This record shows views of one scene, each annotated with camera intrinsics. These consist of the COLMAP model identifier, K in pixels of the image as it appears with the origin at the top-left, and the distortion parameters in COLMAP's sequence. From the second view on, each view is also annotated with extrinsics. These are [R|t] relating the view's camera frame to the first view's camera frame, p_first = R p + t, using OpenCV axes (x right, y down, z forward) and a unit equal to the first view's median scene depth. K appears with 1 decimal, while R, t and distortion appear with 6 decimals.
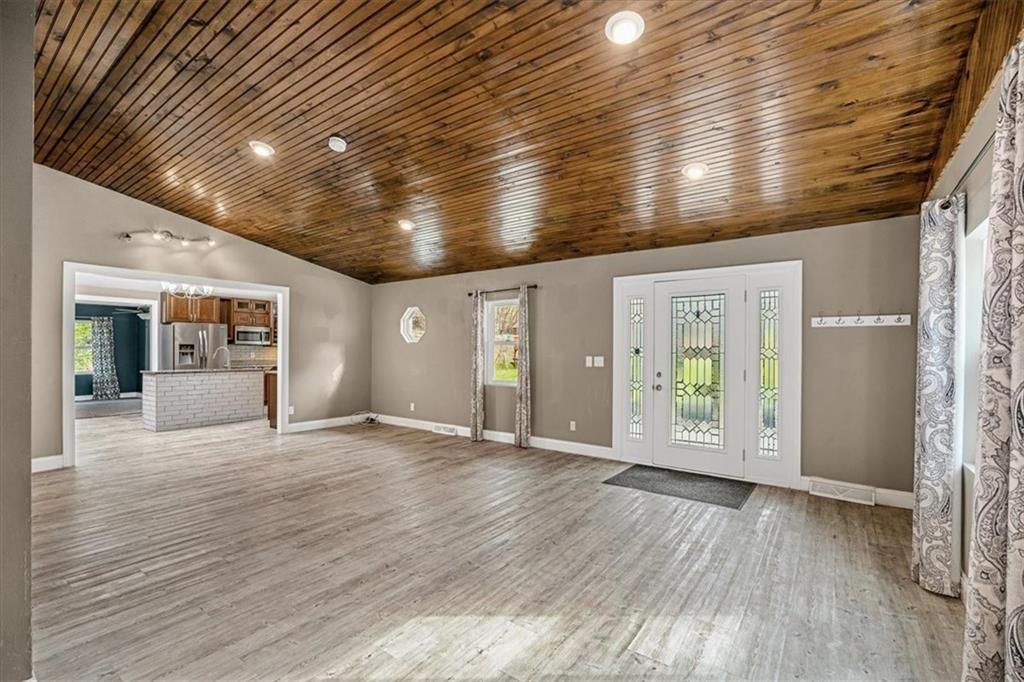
lens RADIAL K [[451.6, 0, 519.3], [0, 451.6, 347.1], [0, 0, 1]] dist [-0.009432, 0.000240]
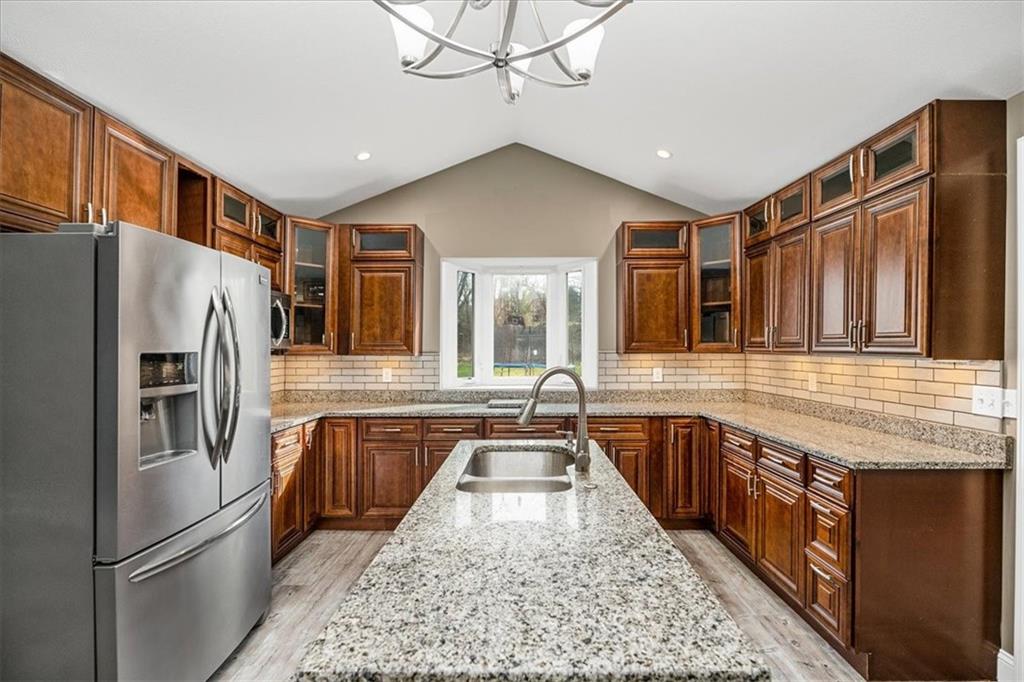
lens RADIAL K [[451.6, 0, 502.6], [0, 451.6, 343.4], [0, 0, 1]] dist [-0.009432, 0.000240]
pose [[0.814850, 0.005068, 0.579650, -0.629743], [-0.000373, 0.999966, -0.008218, -0.007017], [-0.579672, 0.006481, 0.814824, 0.661395]]
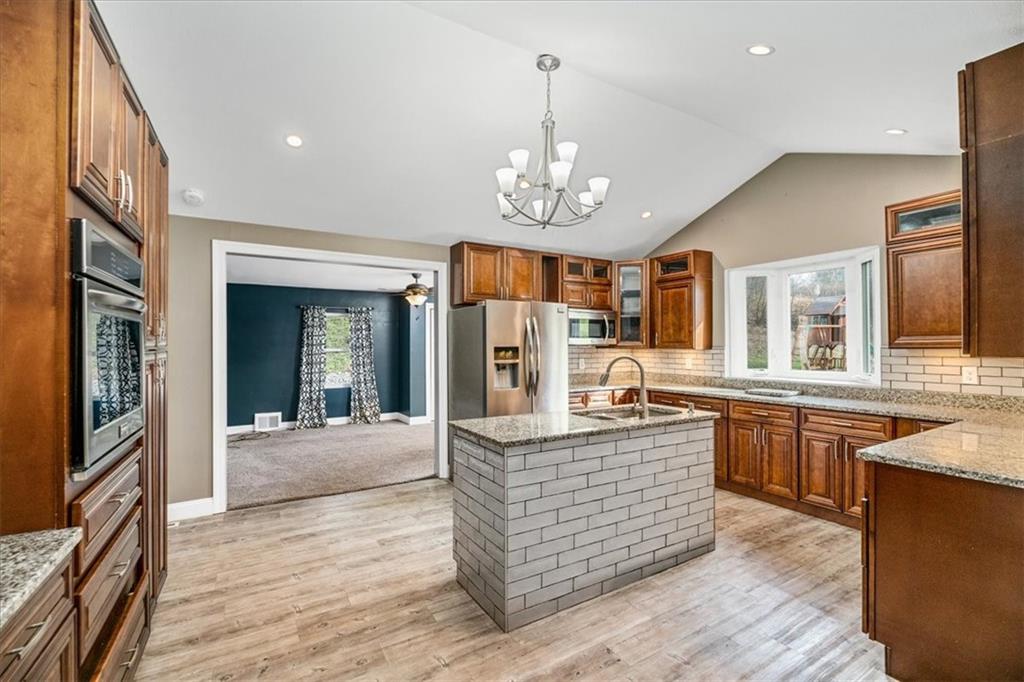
lens RADIAL K [[451.6, 0, 517.2], [0, 451.6, 340.3], [0, 0, 1]] dist [-0.009432, 0.000240]
pose [[0.918362, -0.009419, -0.395629, -0.460311], [0.008117, 0.999955, -0.004965, -0.008801], [0.395658, 0.001348, 0.918397, 0.484854]]
